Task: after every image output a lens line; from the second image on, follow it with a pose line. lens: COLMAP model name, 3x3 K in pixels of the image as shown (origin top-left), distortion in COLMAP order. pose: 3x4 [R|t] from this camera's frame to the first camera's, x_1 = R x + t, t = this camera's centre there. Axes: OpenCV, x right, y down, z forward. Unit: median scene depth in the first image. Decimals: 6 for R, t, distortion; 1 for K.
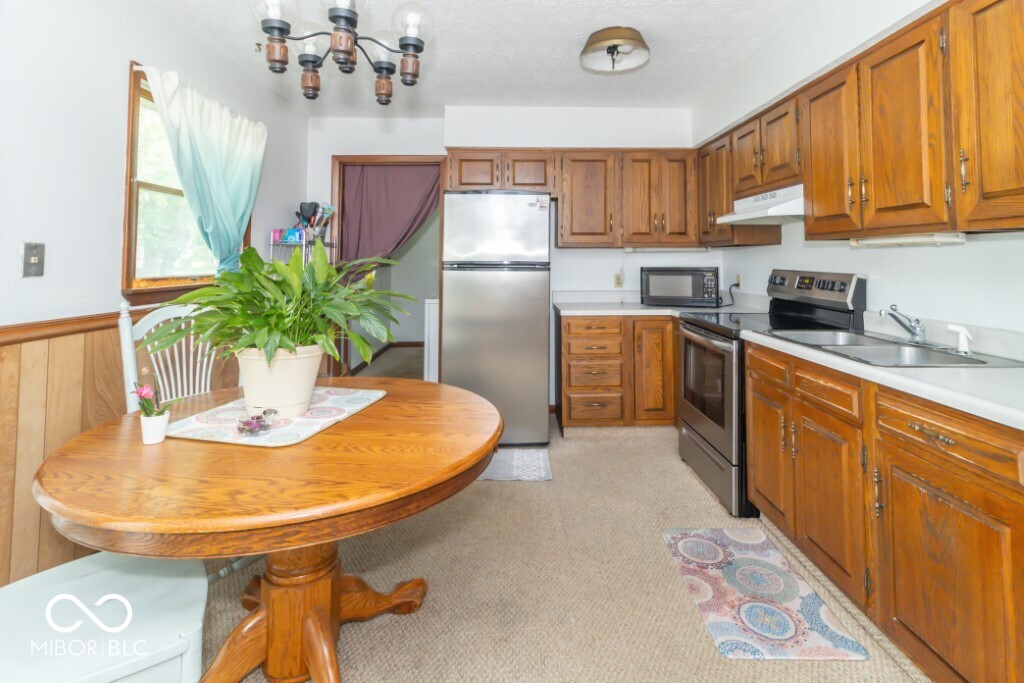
lens RADIAL K [[494.4, 0, 522.9], [0, 494.4, 244.4], [0, 0, 1]] dist [0.001220, 0.001348]
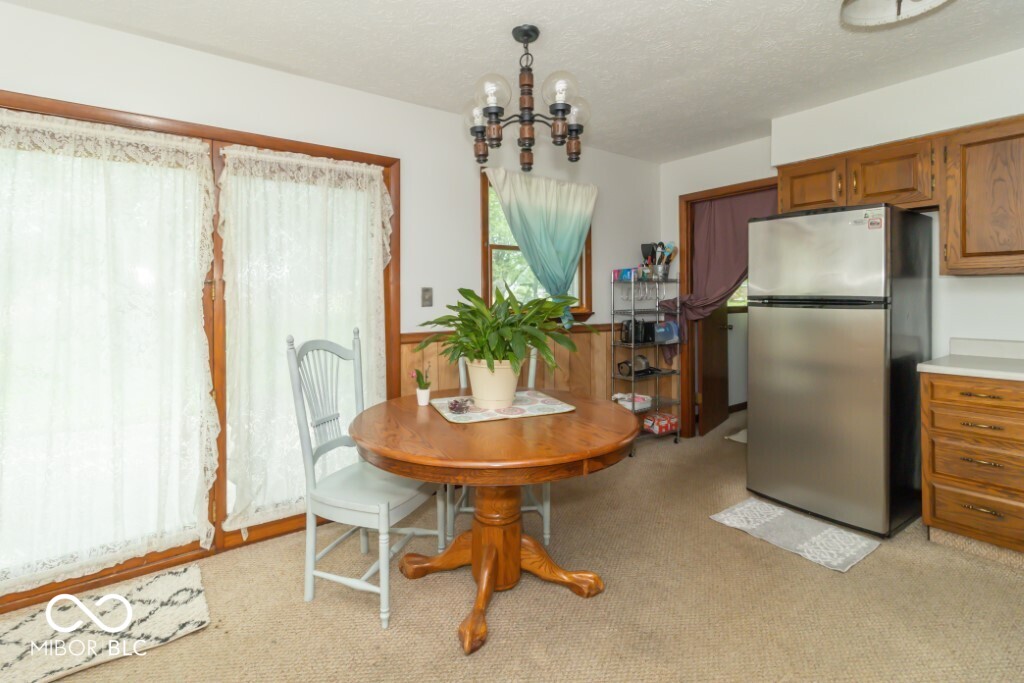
lens RADIAL K [[494.4, 0, 514.9], [0, 494.4, 299.0], [0, 0, 1]] dist [0.001220, 0.001348]
pose [[0.587149, 0.001524, -0.809478, 0.317546], [0.031946, 0.999176, 0.025052, 0.002429], [0.808849, -0.040568, 0.586616, 0.107705]]
